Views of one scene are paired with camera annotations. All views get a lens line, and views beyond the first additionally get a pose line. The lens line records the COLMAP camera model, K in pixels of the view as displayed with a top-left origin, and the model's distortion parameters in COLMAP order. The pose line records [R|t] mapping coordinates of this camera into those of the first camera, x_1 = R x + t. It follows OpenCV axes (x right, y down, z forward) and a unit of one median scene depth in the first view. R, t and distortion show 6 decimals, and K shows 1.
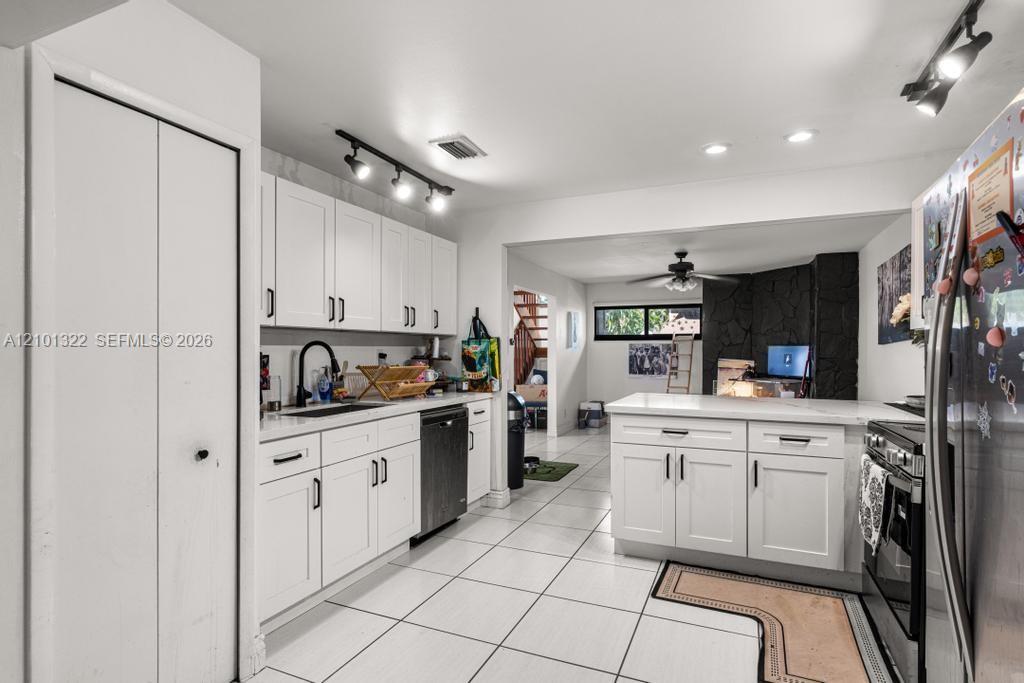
lens RADIAL K [[521.5, 0, 514.7], [0, 521.5, 346.9], [0, 0, 1]] dist [-0.017040, 0.001334]
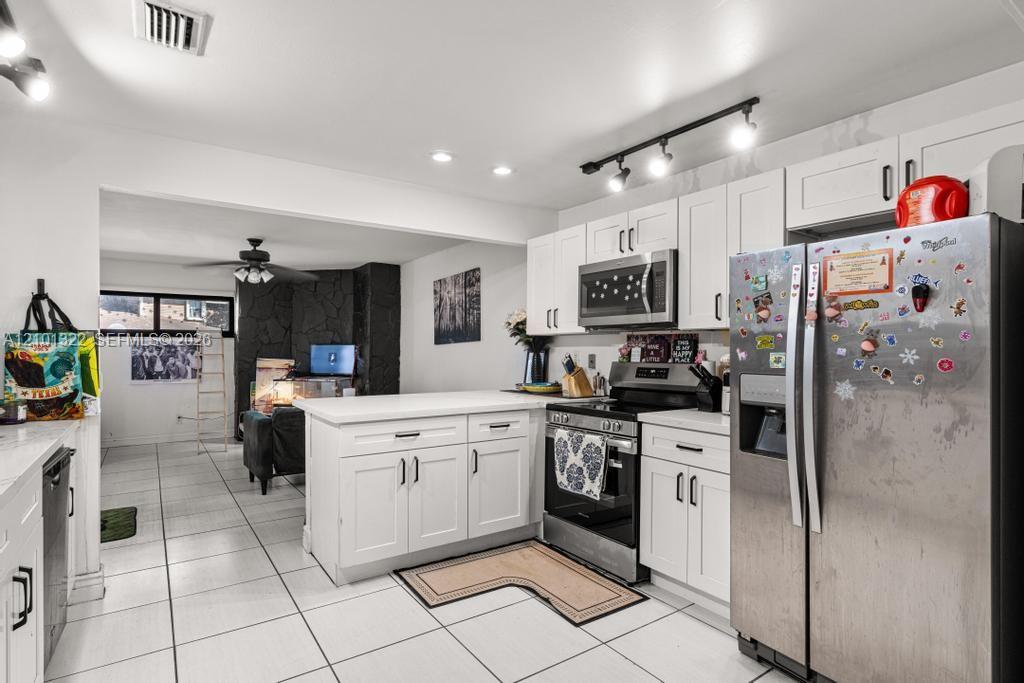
lens RADIAL K [[521.5, 0, 515.6], [0, 521.5, 346.1], [0, 0, 1]] dist [-0.017040, 0.001334]
pose [[0.512809, 0.003684, 0.858495, -0.297656], [-0.005300, 0.999985, -0.001125, -0.001102], [-0.858487, -0.003973, 0.512821, 0.233643]]
